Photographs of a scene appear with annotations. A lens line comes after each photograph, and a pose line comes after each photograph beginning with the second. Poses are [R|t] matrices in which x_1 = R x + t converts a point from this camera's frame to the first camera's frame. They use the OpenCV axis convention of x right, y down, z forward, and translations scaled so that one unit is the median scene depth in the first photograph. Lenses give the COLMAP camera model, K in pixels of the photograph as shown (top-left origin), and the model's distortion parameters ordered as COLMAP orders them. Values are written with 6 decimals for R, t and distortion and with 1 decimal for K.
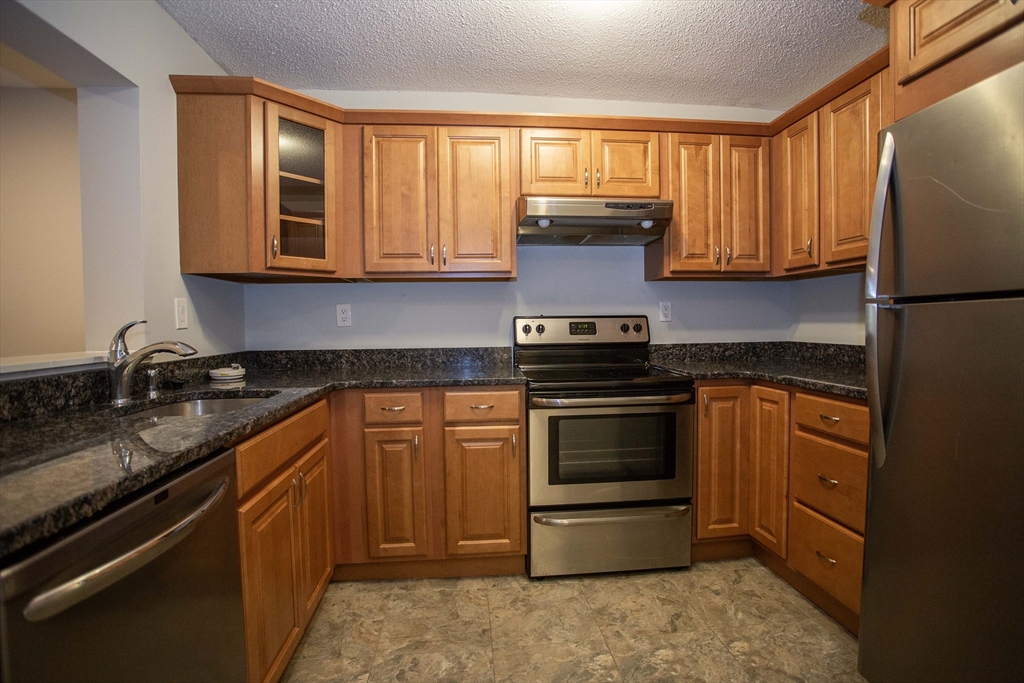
lens RADIAL K [[494.3, 0, 512.0], [0, 494.3, 341.5], [0, 0, 1]] dist [-0.063721, 0.022224]
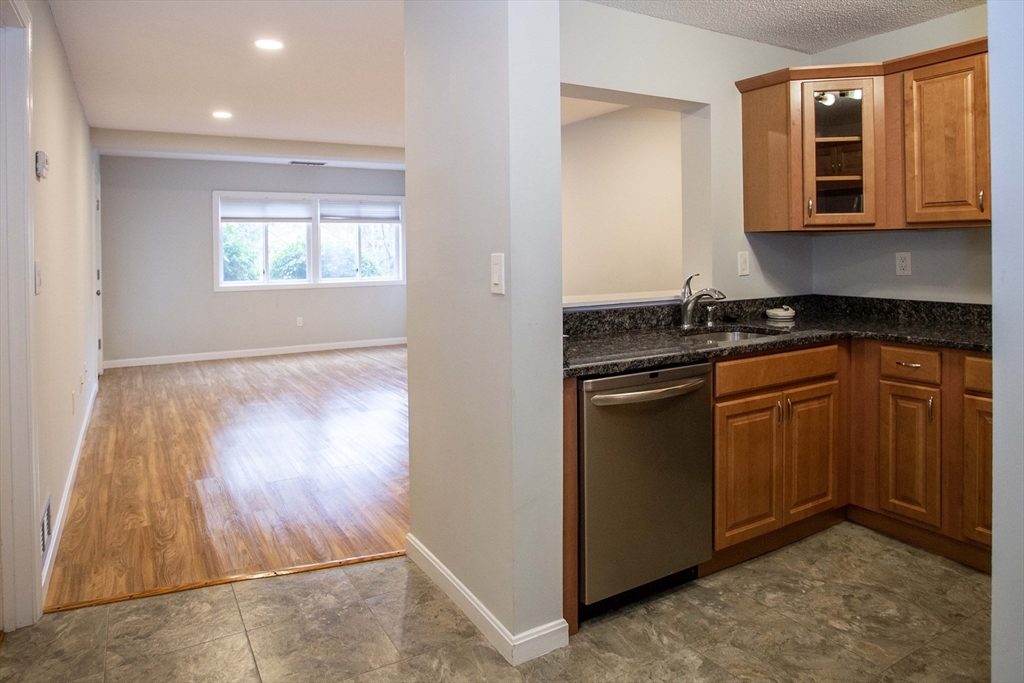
lens RADIAL K [[646.7, 0, 509.5], [0, 646.7, 258.3], [0, 0, 1]] dist [-0.060317, 0.002825]
pose [[0.419527, 0.020289, -0.907516, 0.571210], [-0.030173, 0.999509, 0.008397, -0.064535], [0.907241, 0.023859, 0.419934, -0.267022]]
